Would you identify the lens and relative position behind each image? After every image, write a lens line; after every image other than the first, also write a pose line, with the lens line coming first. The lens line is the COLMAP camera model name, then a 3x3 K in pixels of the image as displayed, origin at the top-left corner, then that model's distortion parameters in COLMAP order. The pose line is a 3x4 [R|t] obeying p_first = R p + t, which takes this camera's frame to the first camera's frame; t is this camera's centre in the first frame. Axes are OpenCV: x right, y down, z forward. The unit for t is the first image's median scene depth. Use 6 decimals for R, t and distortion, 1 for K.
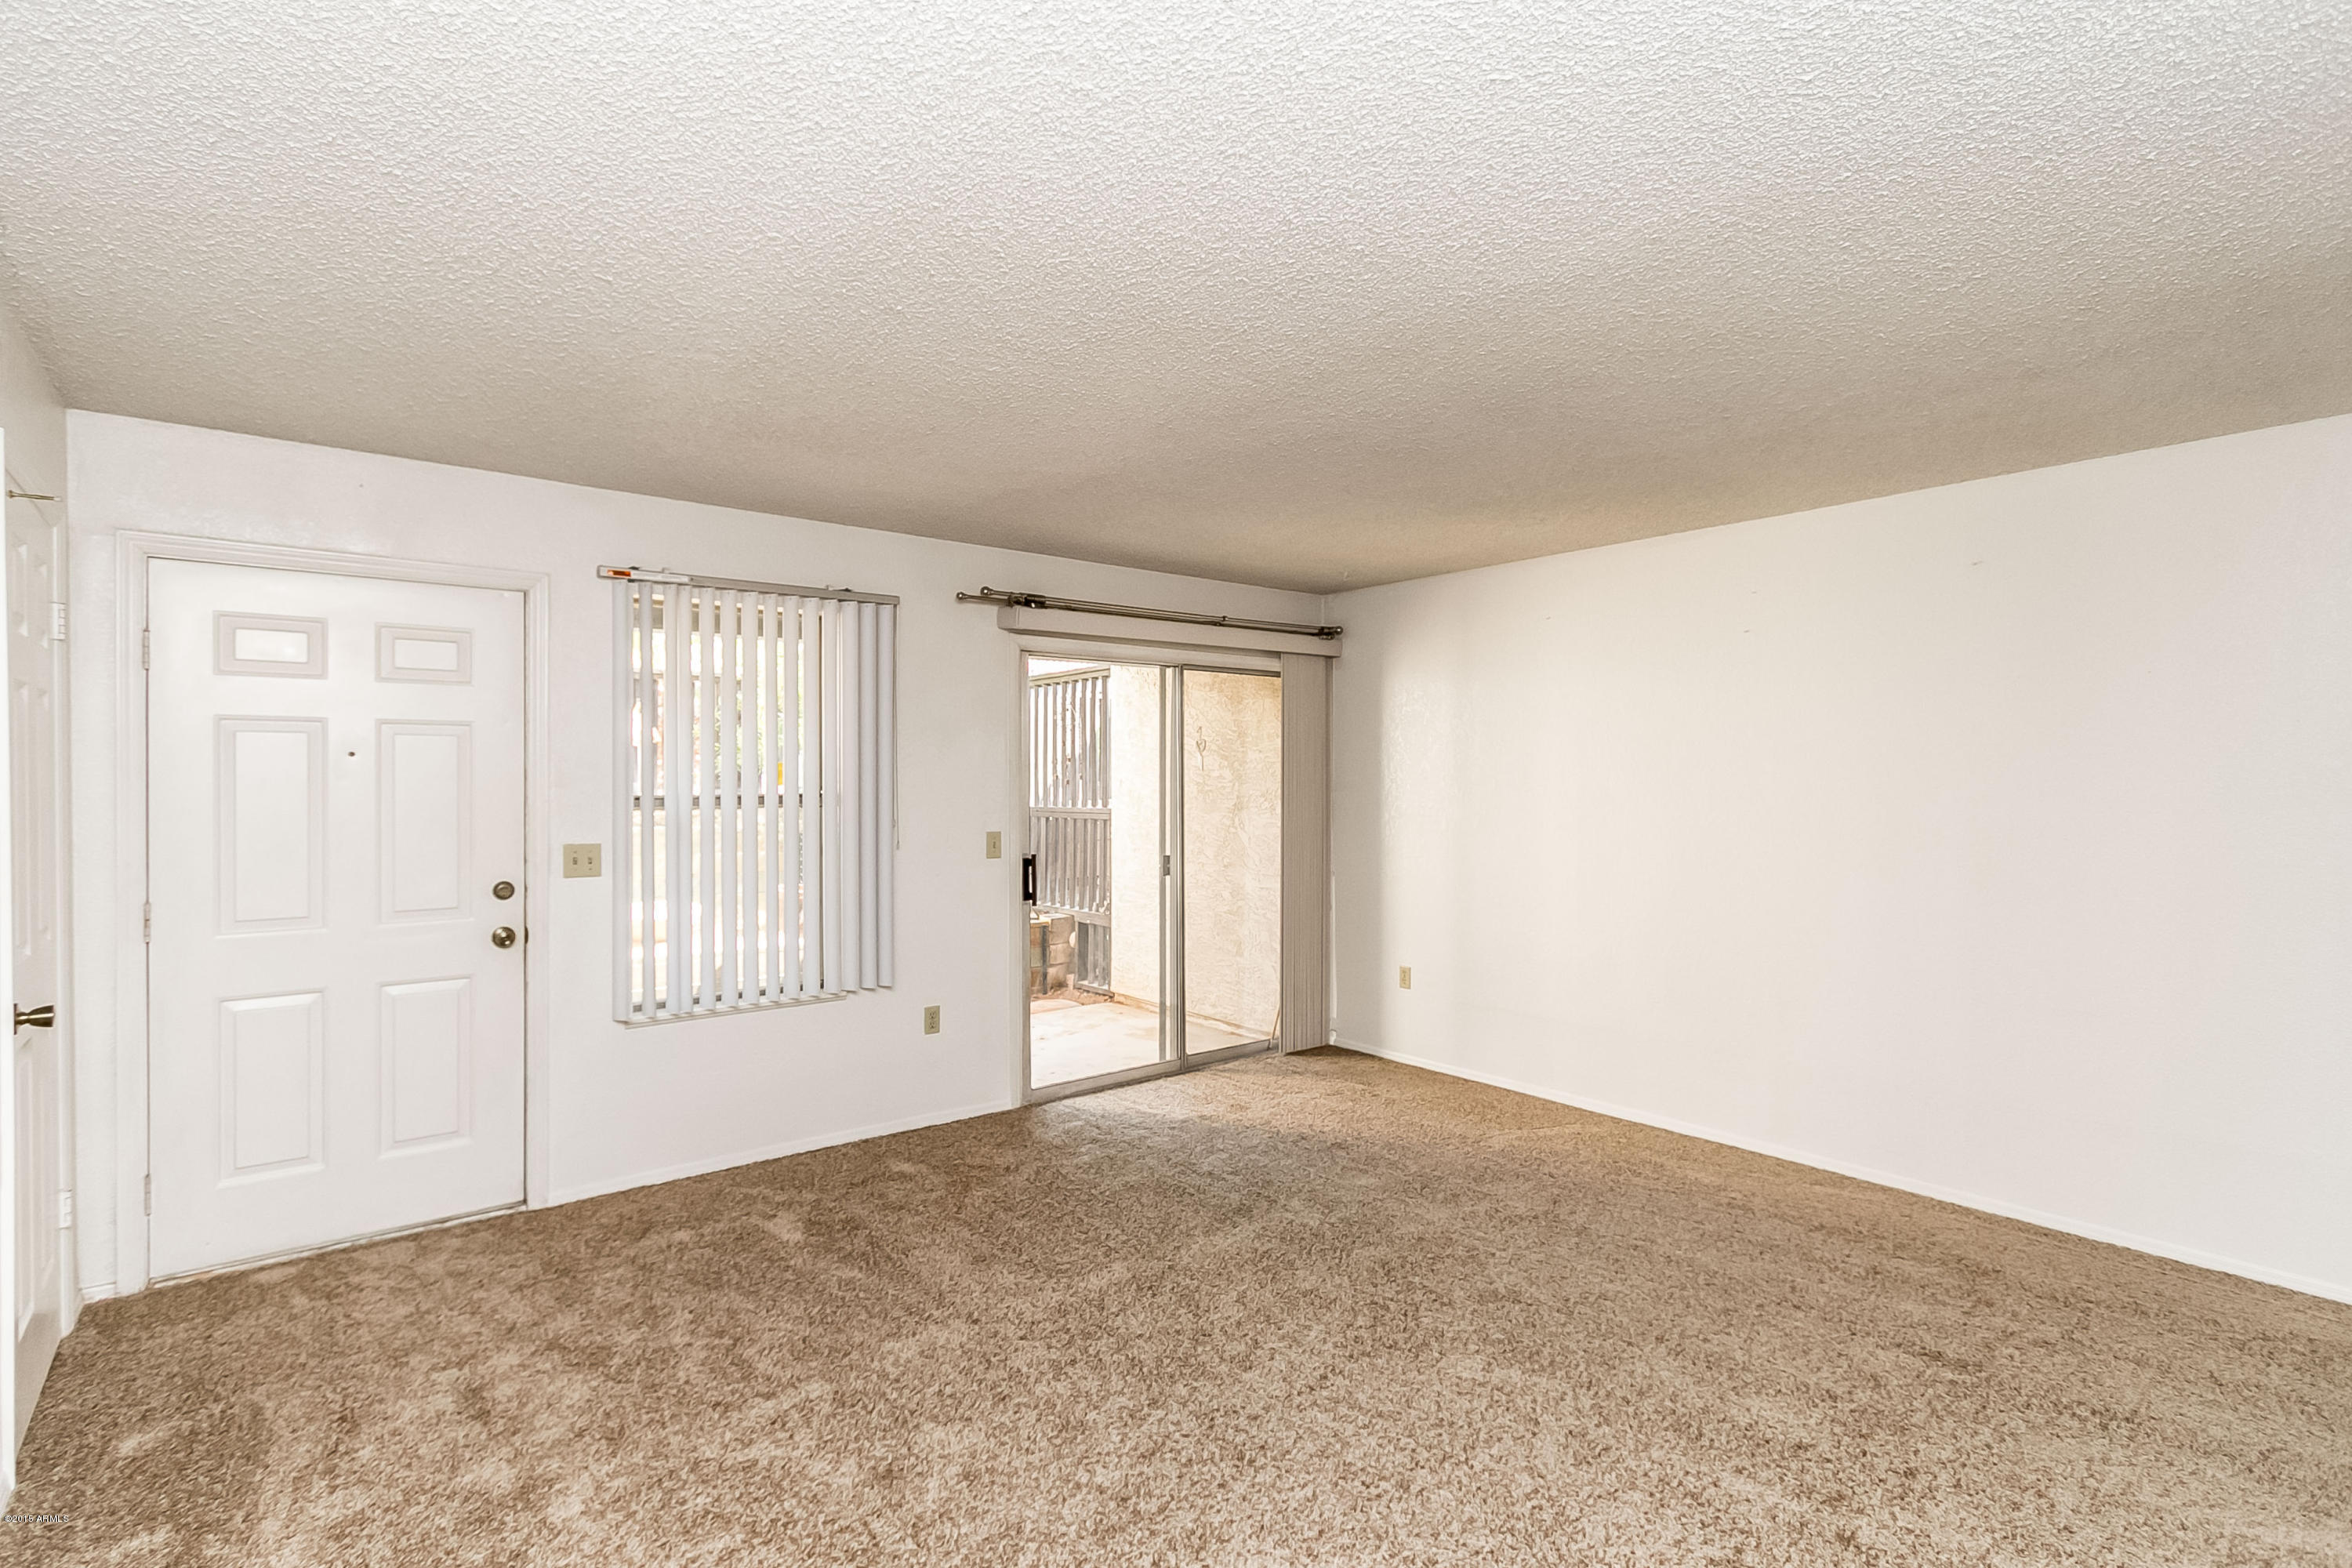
lens RADIAL K [[1077.5, 0, 1168.8], [0, 1077.5, 782.5], [0, 0, 1]] dist [0.009586, -0.004056]
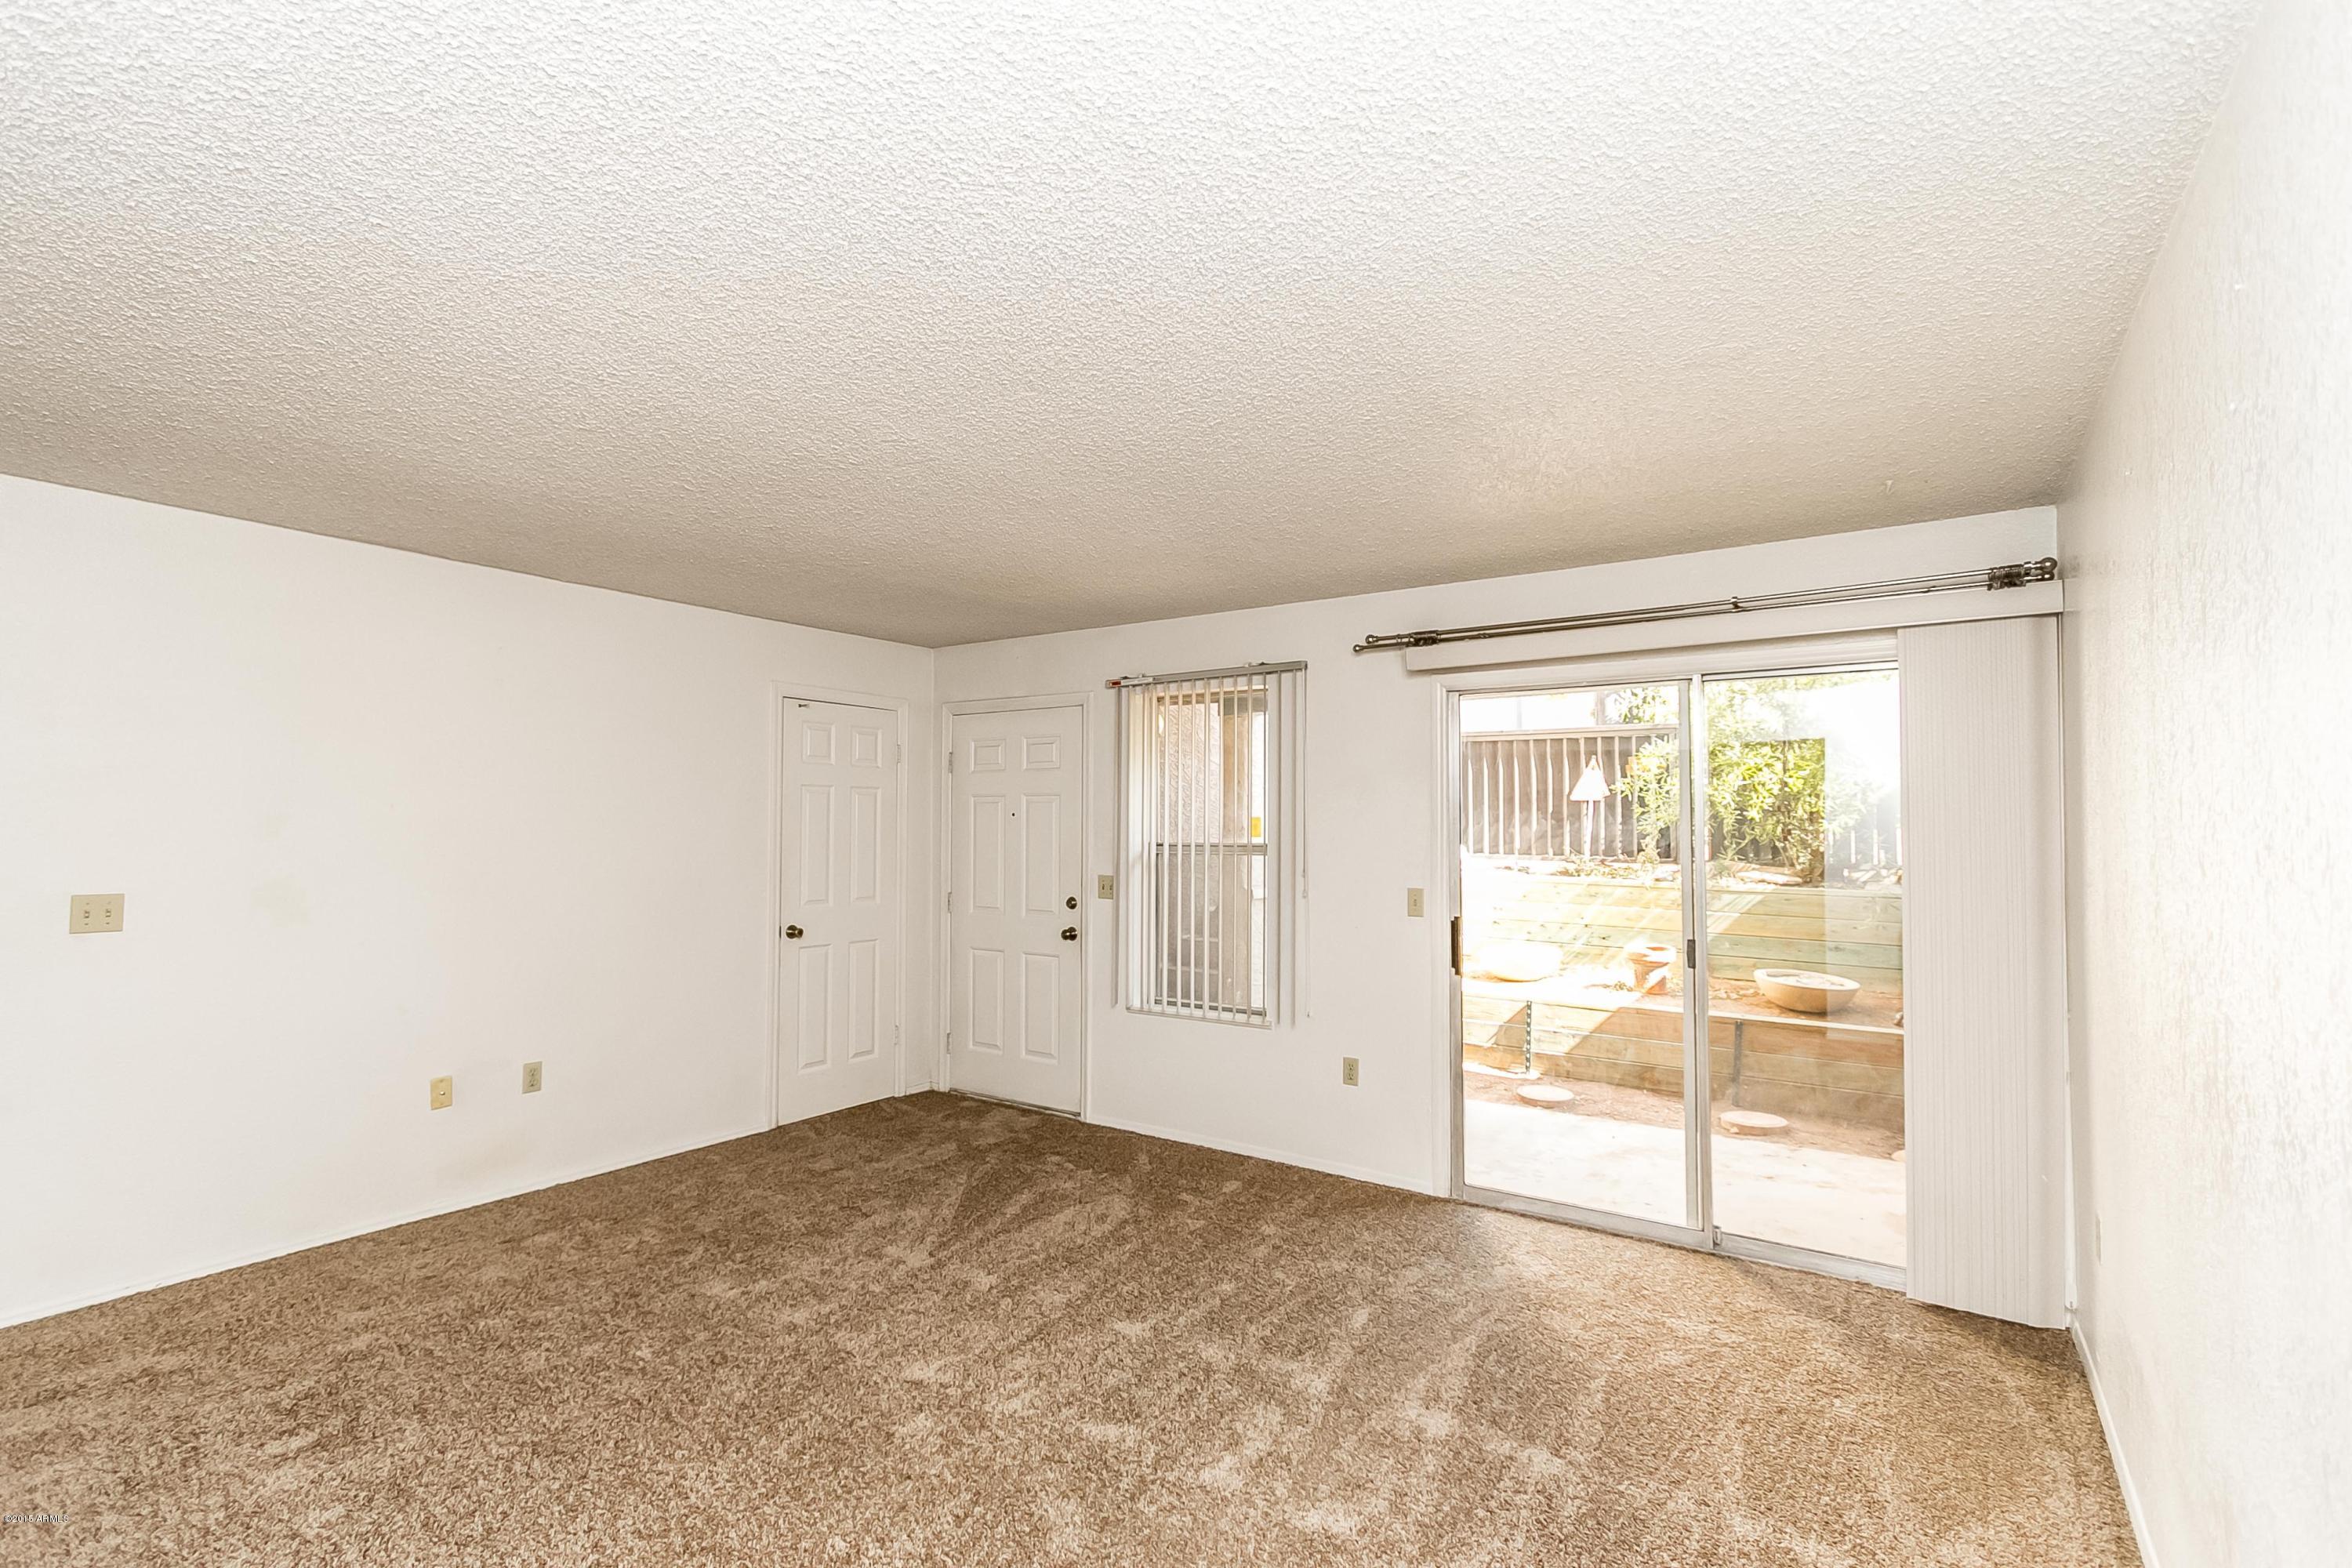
lens RADIAL K [[1068.6, 0, 1184.8], [0, 1068.6, 798.7], [0, 0, 1]] dist [0.010563, -0.003970]
pose [[0.312343, -0.023110, -0.949688, 0.668634], [-0.008223, 0.999601, -0.027029, -0.005784], [0.949934, 0.016251, 0.312028, 0.524334]]
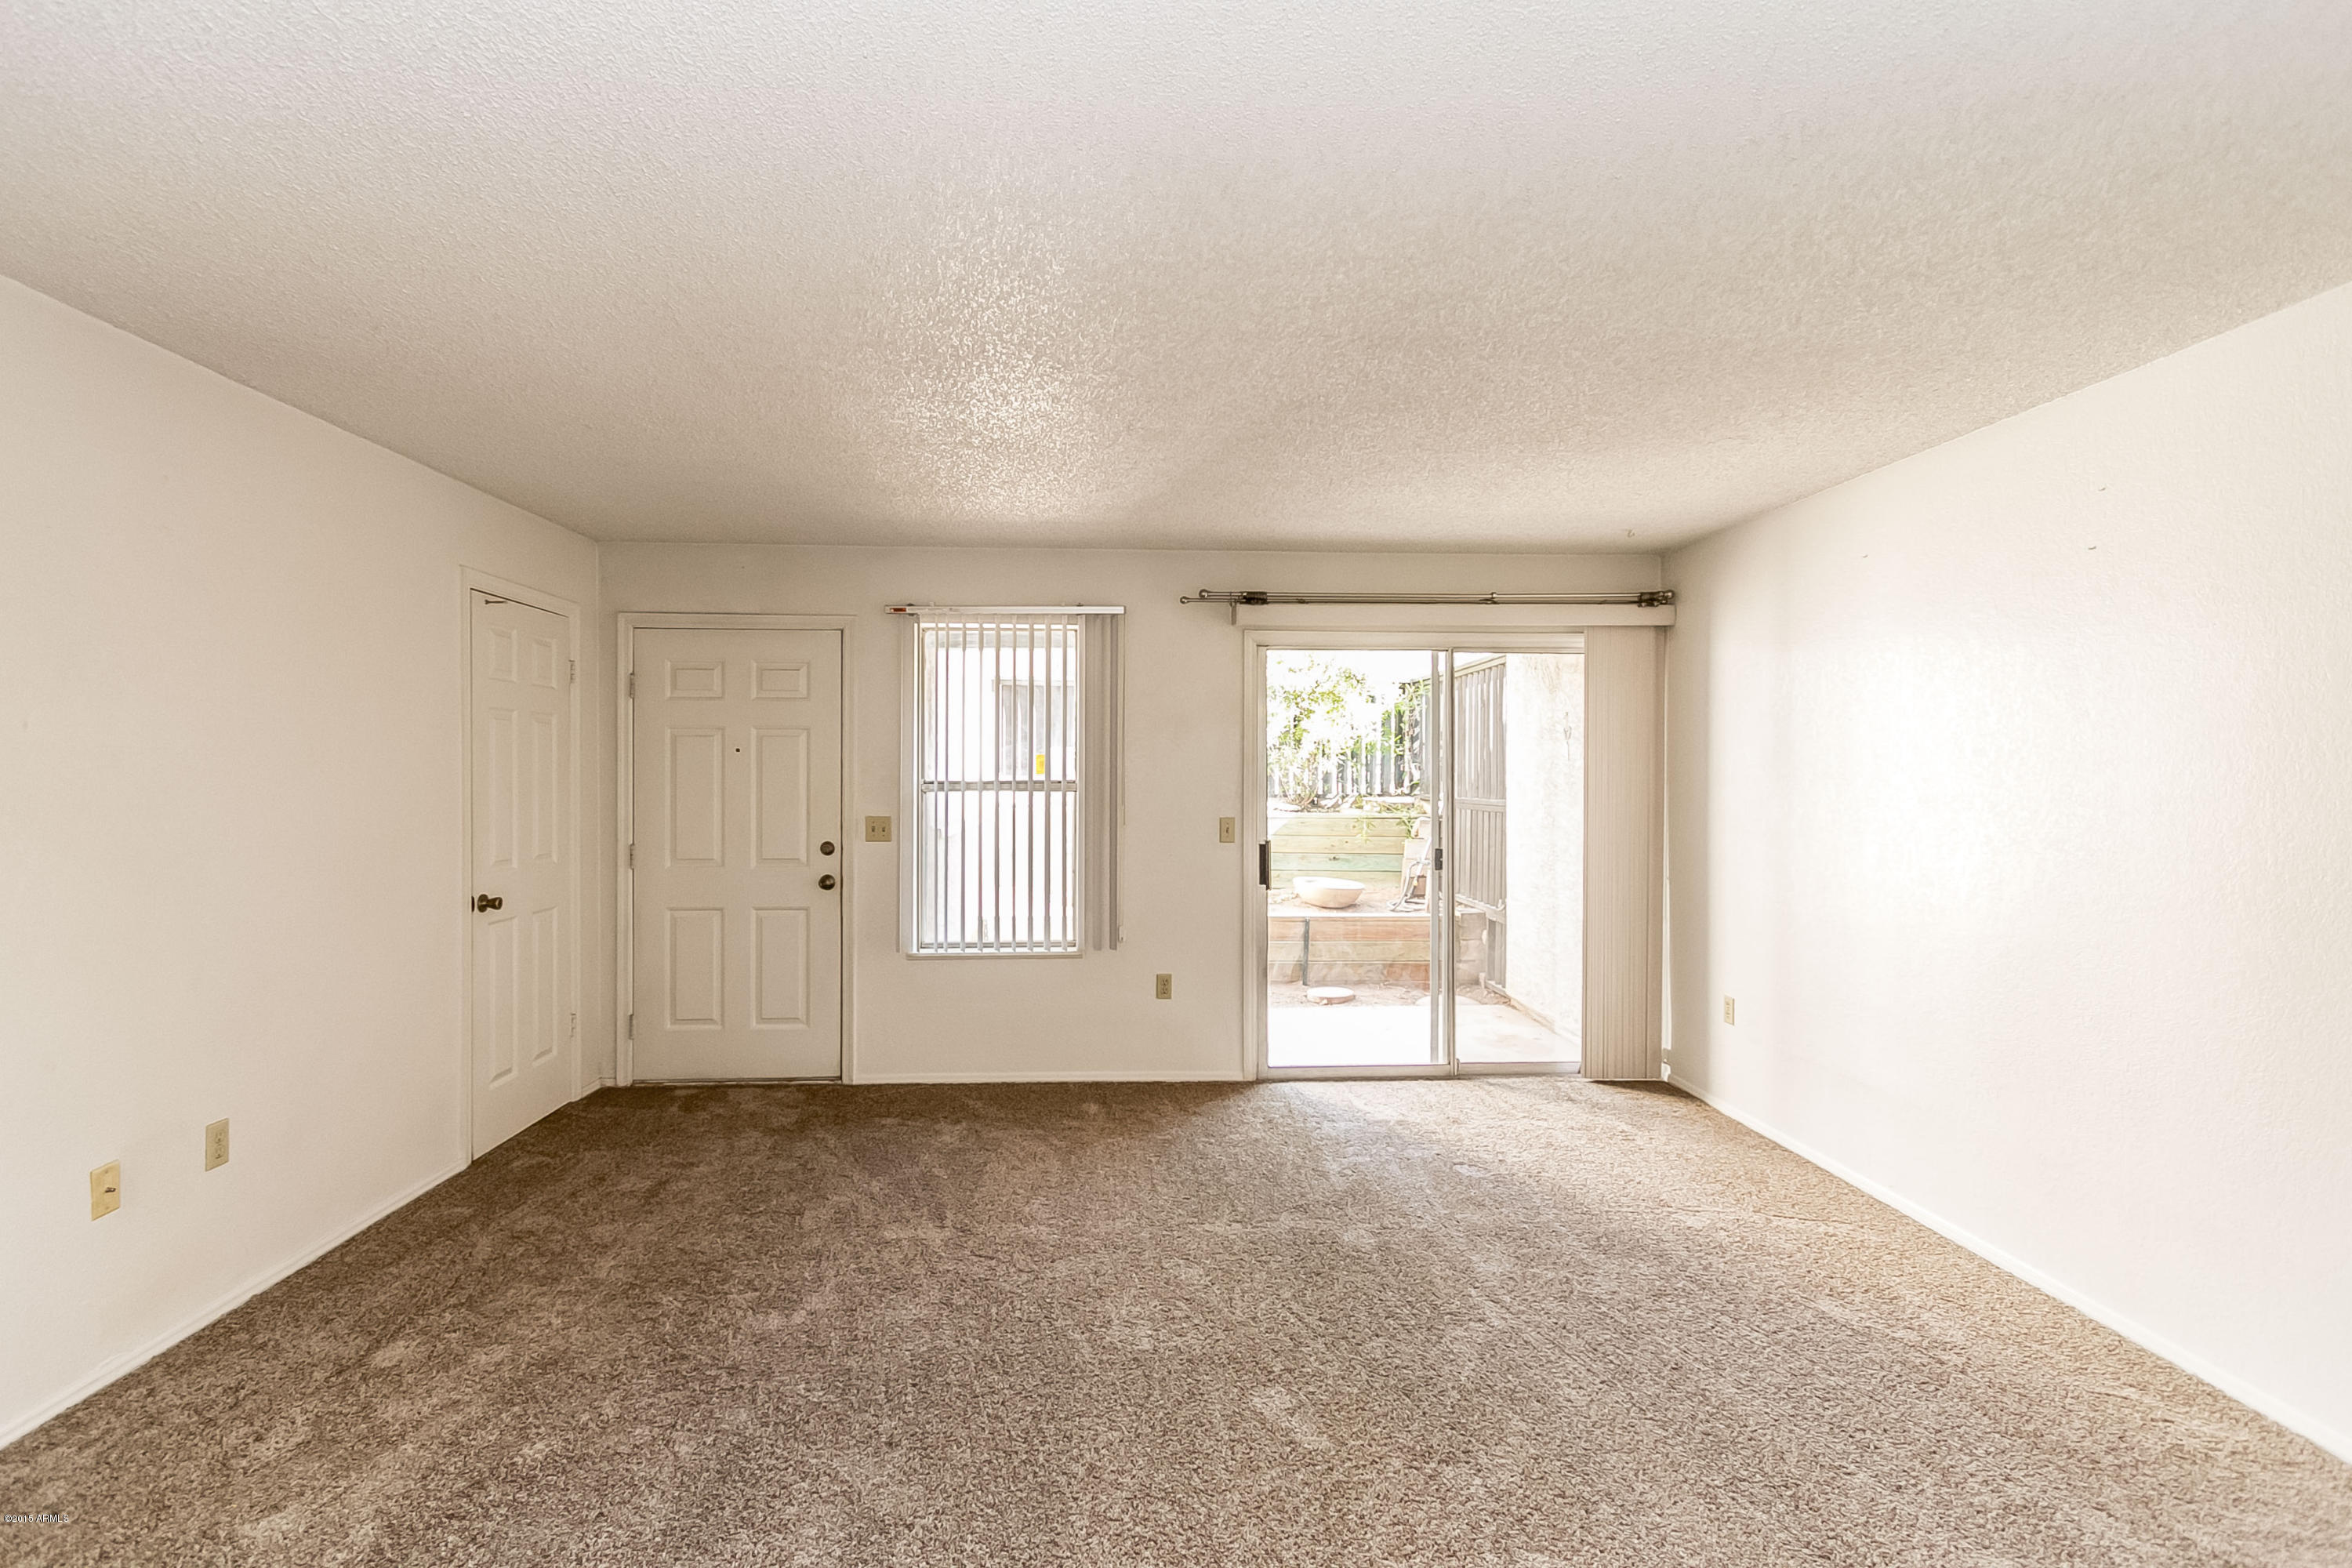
lens RADIAL K [[1059.2, 0, 1193.0], [0, 1059.2, 782.9], [0, 0, 1]] dist [0.011545, -0.006082]
pose [[0.821541, 0.008259, -0.570090, 0.411299], [-0.004640, 0.999959, 0.007800, 0.003173], [0.570131, -0.003763, 0.821546, 0.122393]]
